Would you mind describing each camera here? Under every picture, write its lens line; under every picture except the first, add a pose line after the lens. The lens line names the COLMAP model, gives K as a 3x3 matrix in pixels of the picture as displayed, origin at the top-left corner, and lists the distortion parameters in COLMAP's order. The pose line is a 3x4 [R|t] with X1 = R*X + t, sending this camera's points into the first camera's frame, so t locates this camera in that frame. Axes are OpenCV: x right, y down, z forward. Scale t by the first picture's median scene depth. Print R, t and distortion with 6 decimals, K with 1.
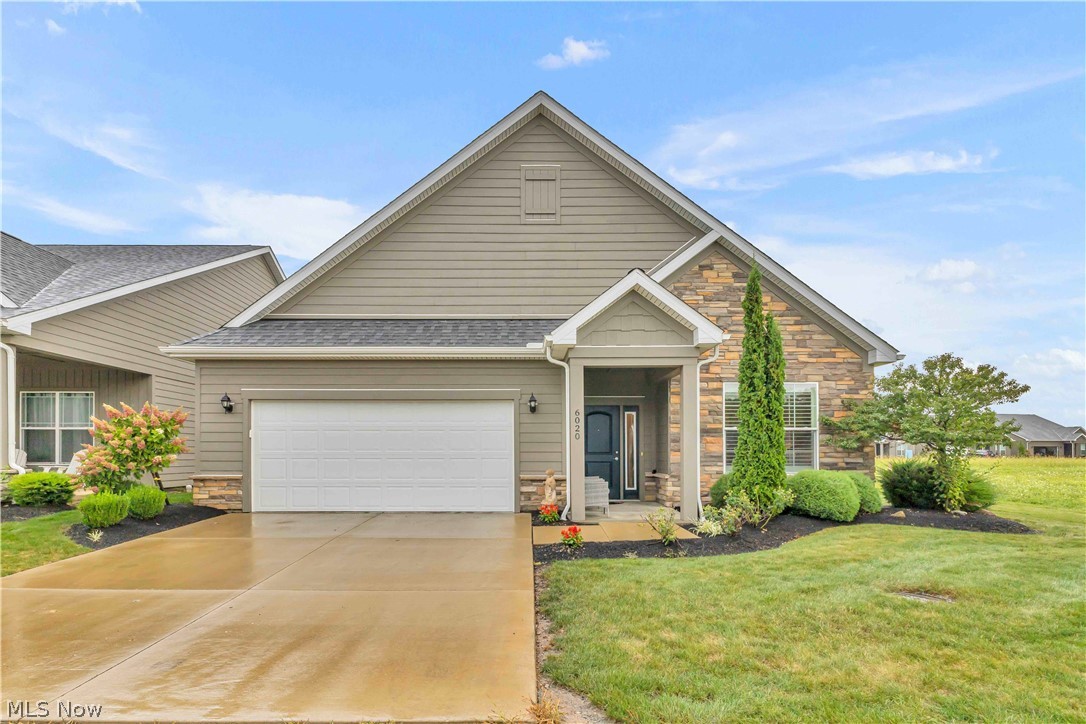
lens RADIAL K [[474.6, 0, 541.5], [0, 474.6, 359.8], [0, 0, 1]] dist [0.012403, -0.000456]
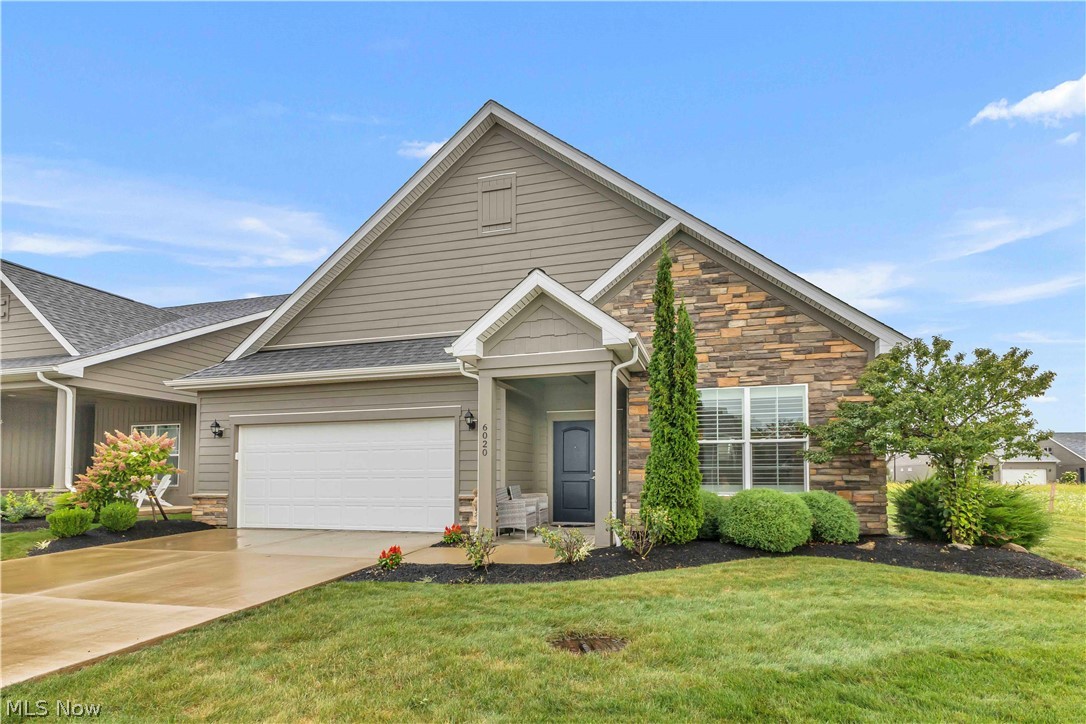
lens RADIAL K [[481.1, 0, 540.6], [0, 481.1, 371.7], [0, 0, 1]] dist [0.017377, 0.000054]
pose [[0.970298, -0.055745, -0.235401, 0.337240], [0.051015, 0.998356, -0.026140, 0.025476], [0.236471, 0.013355, 0.971547, 0.077751]]
